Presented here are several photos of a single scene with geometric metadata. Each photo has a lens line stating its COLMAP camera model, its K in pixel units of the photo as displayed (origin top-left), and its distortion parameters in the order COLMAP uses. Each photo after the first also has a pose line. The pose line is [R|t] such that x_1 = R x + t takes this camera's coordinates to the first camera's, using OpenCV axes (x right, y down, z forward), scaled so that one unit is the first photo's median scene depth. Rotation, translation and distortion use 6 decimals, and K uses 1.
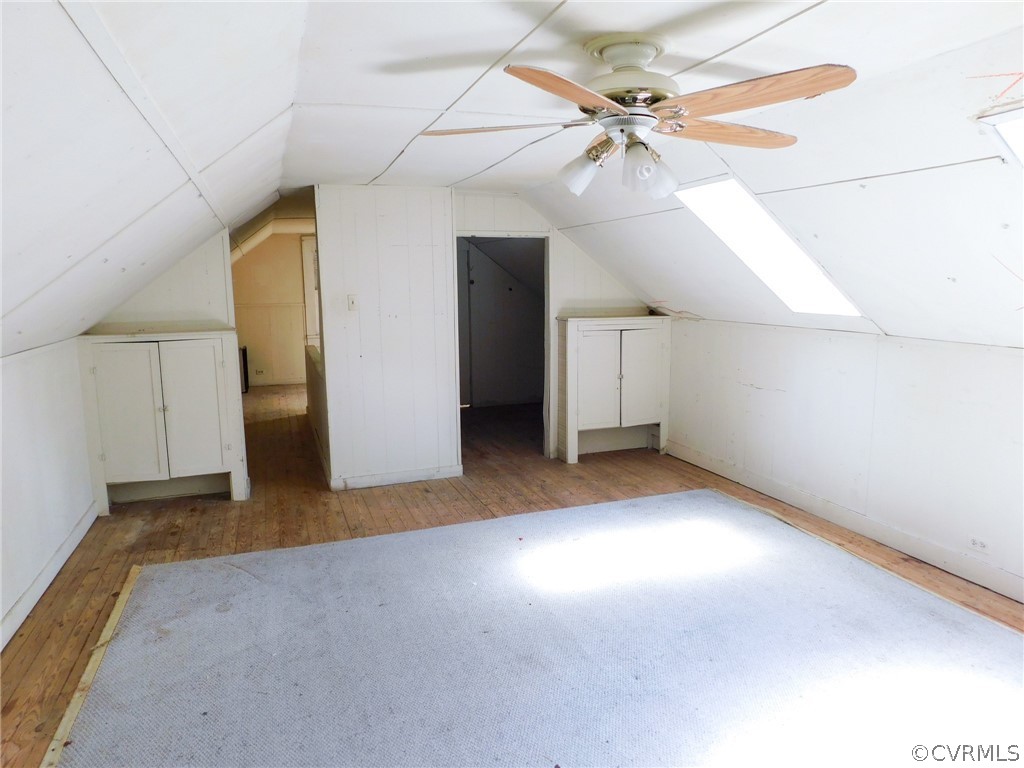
lens RADIAL K [[682.1, 0, 508.1], [0, 682.1, 380.6], [0, 0, 1]] dist [-0.065532, 0.054040]
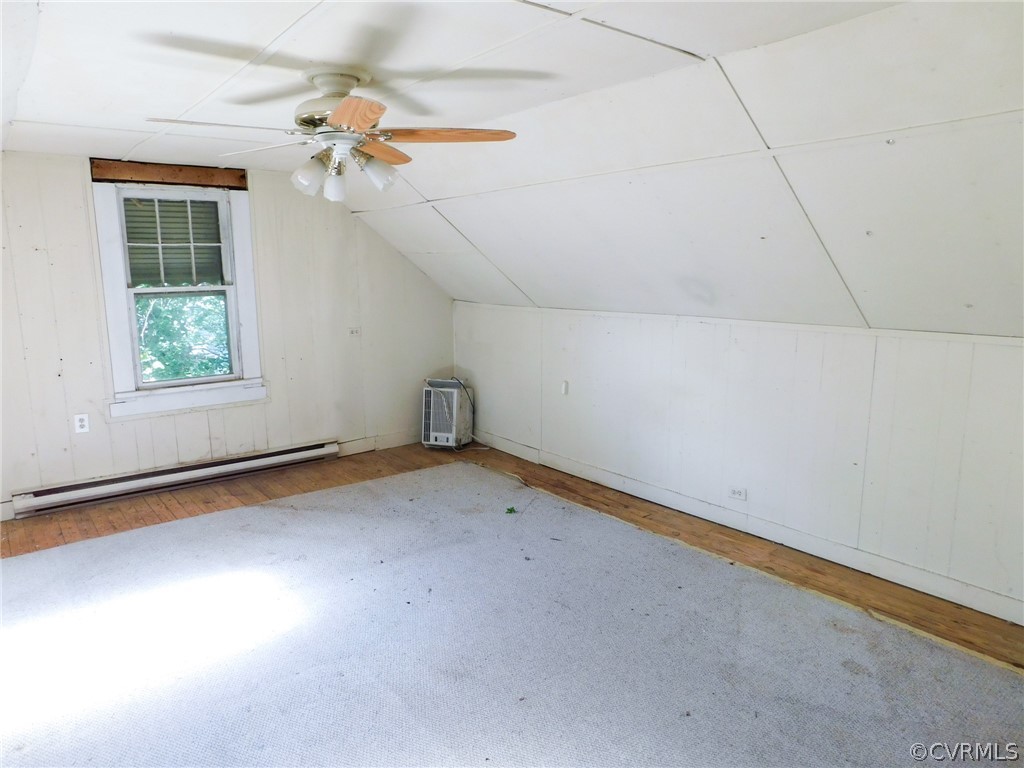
lens RADIAL K [[682.1, 0, 508.1], [0, 682.1, 380.6], [0, 0, 1]] dist [-0.065532, 0.054040]
pose [[-0.948733, 0.072841, -0.307570, 0.128373], [-0.027072, 0.950782, 0.308676, -0.151422], [0.314916, 0.301177, -0.900067, 1.017952]]
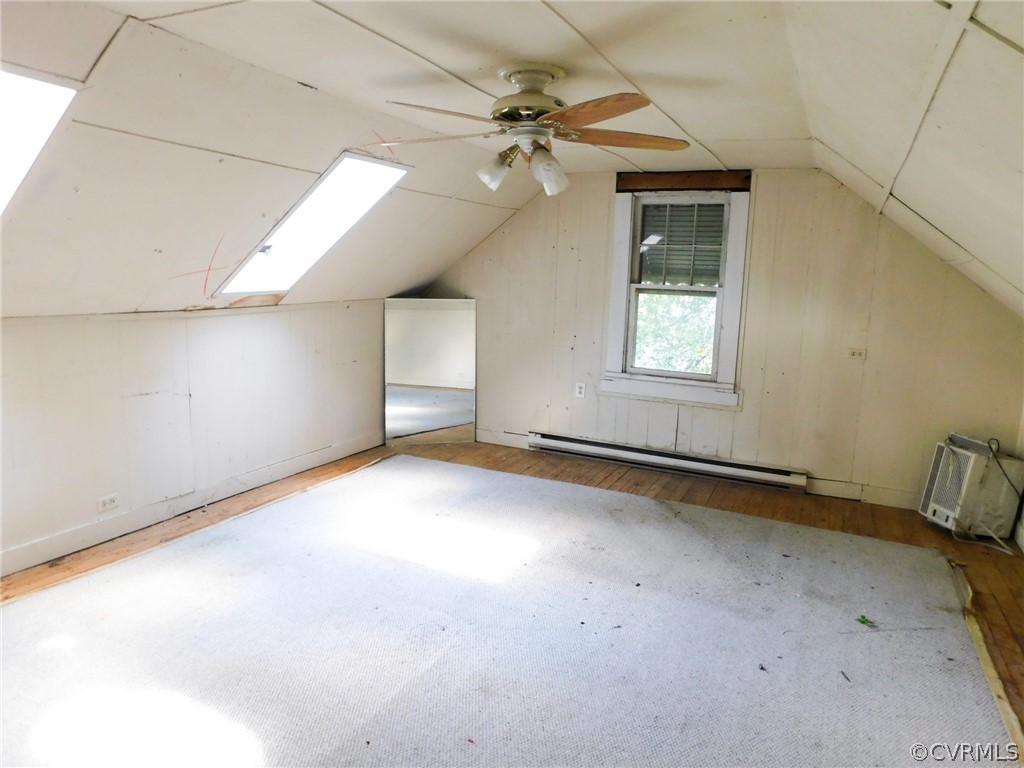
lens RADIAL K [[682.1, 0, 508.1], [0, 682.1, 380.6], [0, 0, 1]] dist [-0.065532, 0.054040]
pose [[-0.691137, -0.128057, 0.711288, -0.330179], [0.082998, 0.963602, 0.254129, -0.112719], [-0.717942, 0.234674, -0.655353, 0.857230]]
